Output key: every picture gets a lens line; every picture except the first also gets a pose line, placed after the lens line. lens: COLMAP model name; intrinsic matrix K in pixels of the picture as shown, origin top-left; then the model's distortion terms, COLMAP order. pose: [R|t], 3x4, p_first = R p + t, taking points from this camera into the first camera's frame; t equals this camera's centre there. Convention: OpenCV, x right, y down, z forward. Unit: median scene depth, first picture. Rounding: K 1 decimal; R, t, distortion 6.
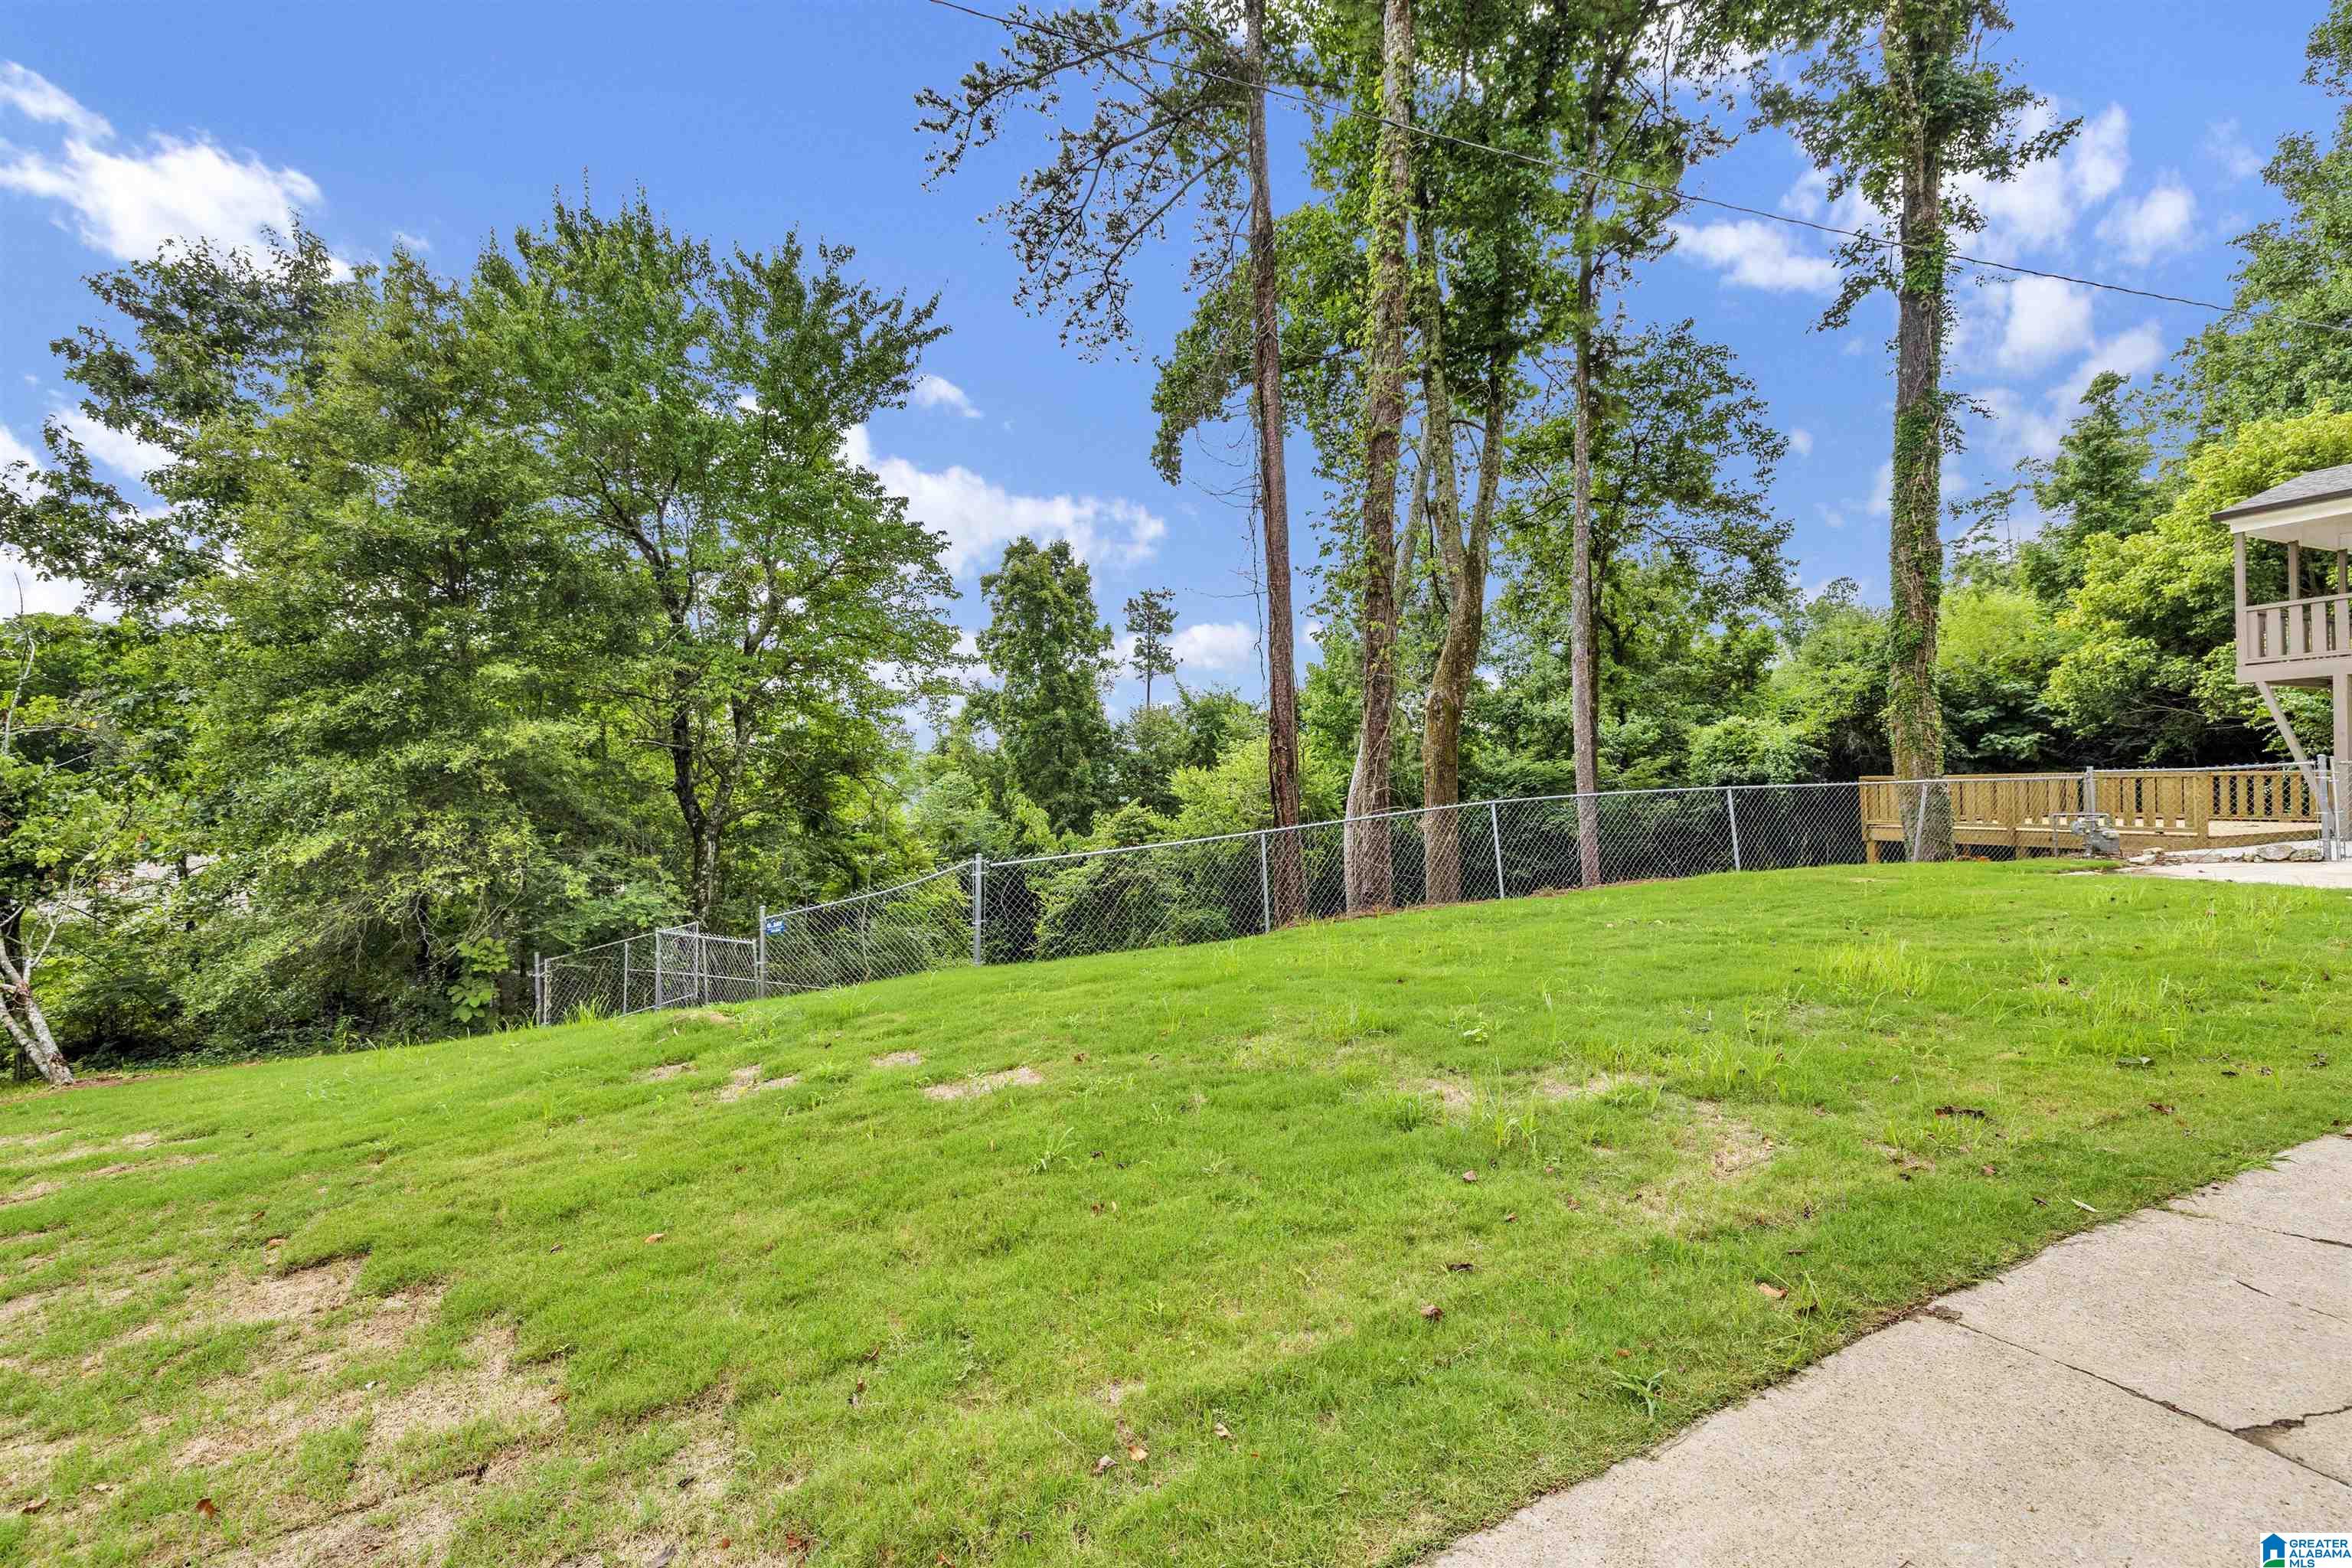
lens RADIAL K [[1019.1, 0, 1175.9], [0, 1019.1, 787.3], [0, 0, 1]] dist [0.000020, 0.000009]
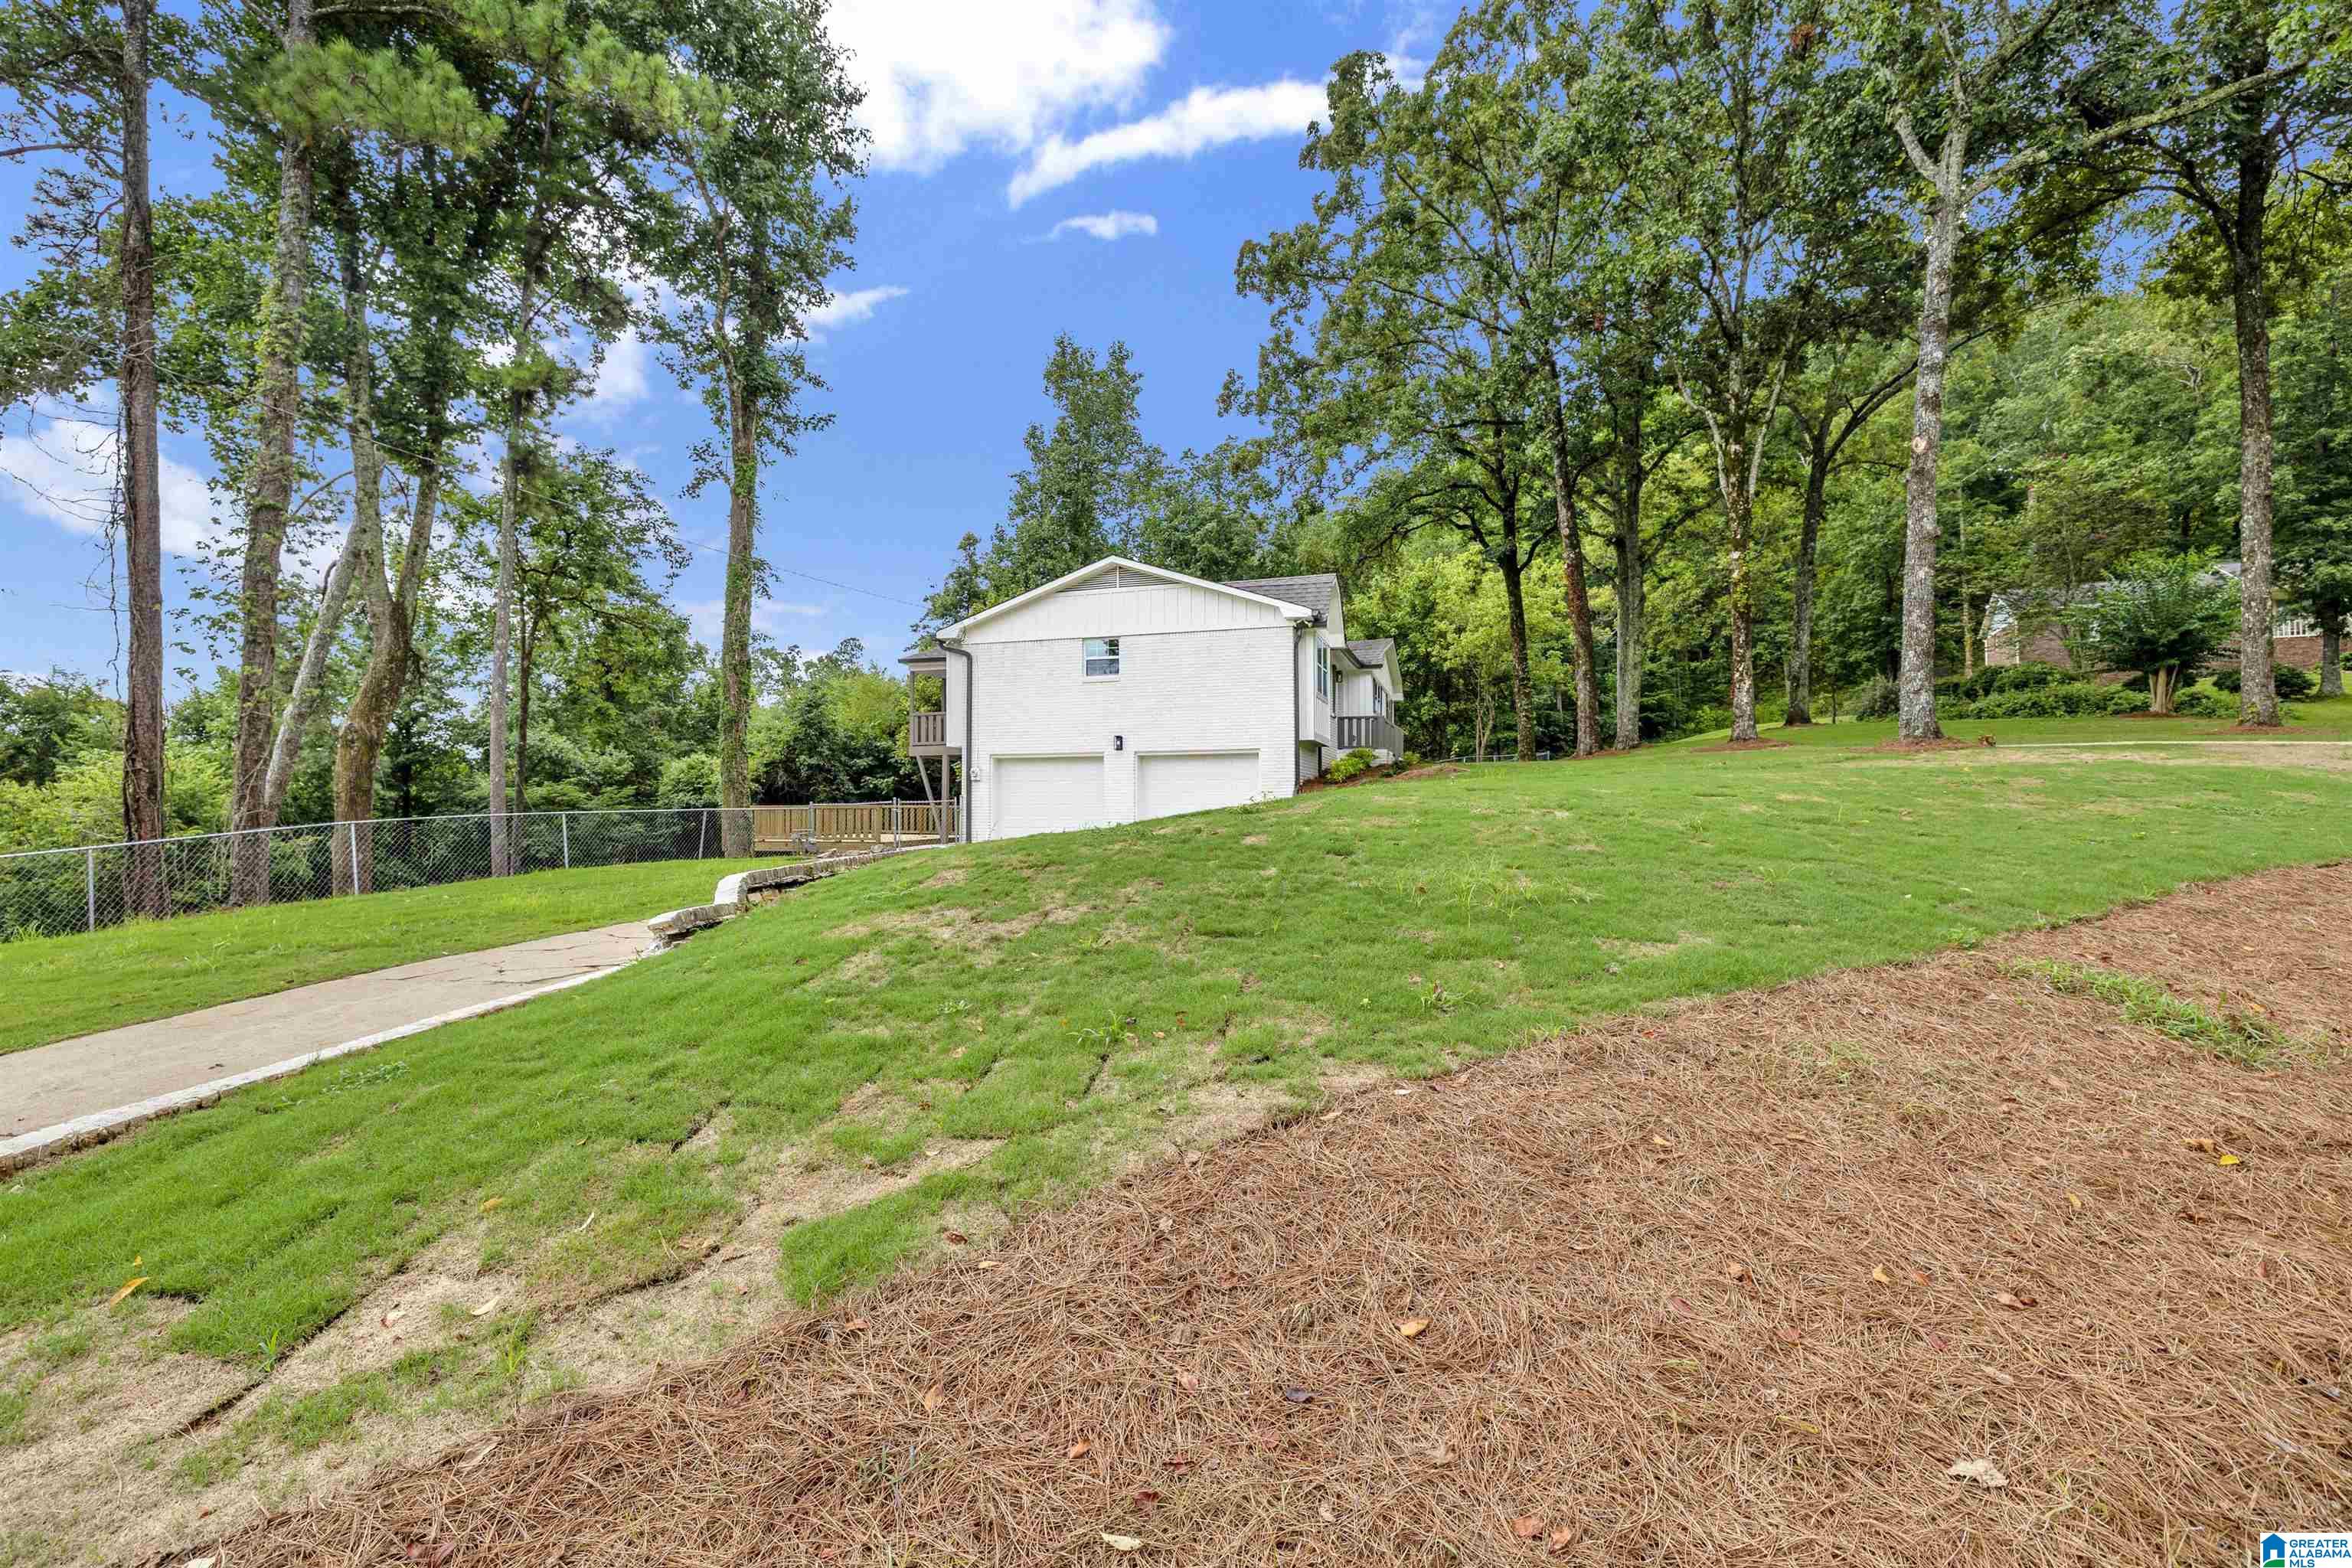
lens RADIAL K [[1008.4, 0, 1175.7], [0, 1008.4, 781.0], [0, 0, 1]] dist [0.002898, -0.000138]
pose [[0.643511, 0.030618, 0.764824, -0.001681], [-0.006725, 0.999387, -0.034350, -0.000082], [-0.765407, 0.016961, 0.643323, -0.349196]]
